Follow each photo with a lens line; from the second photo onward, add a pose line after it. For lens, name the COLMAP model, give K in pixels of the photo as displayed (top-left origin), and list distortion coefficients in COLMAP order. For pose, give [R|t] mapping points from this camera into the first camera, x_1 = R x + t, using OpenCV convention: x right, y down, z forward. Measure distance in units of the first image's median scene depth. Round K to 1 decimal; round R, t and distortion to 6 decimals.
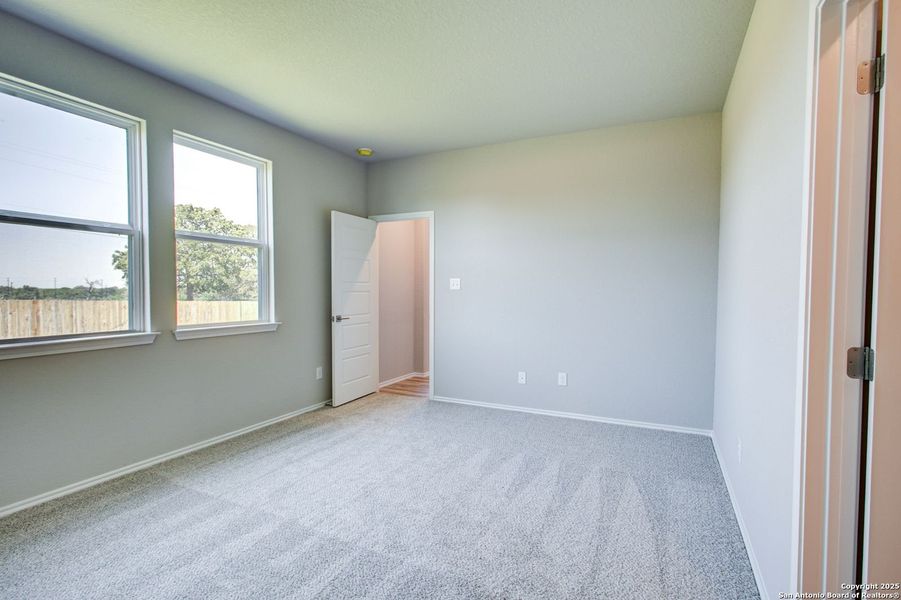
lens RADIAL K [[436.1, 0, 455.8], [0, 436.1, 301.8], [0, 0, 1]] dist [-0.002764, 0.001012]
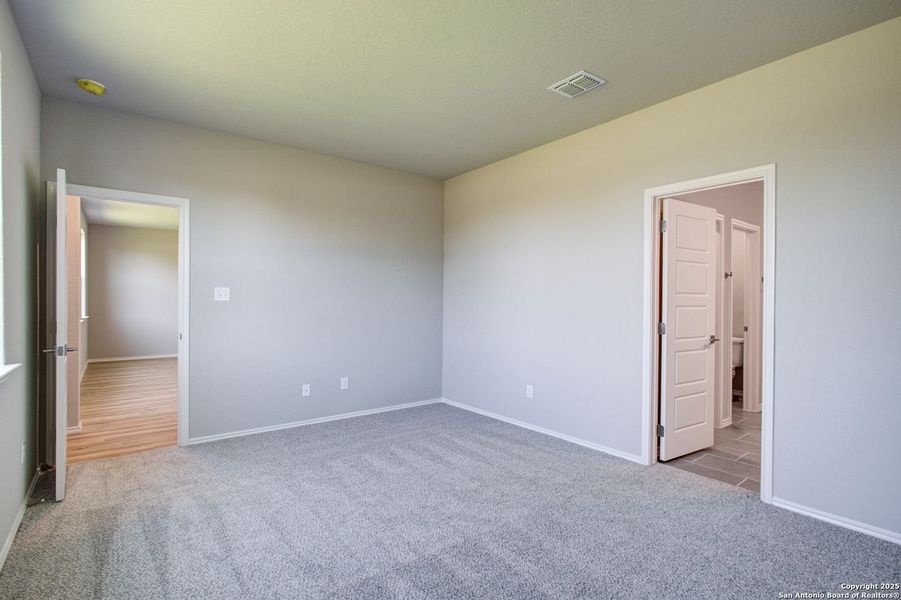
lens RADIAL K [[436.1, 0, 455.8], [0, 436.1, 301.8], [0, 0, 1]] dist [-0.002764, 0.001012]
pose [[0.440555, -0.003338, 0.897719, -0.644209], [0.023199, 0.999701, -0.007668, -0.011314], [-0.897426, 0.024204, 0.440501, 0.286223]]
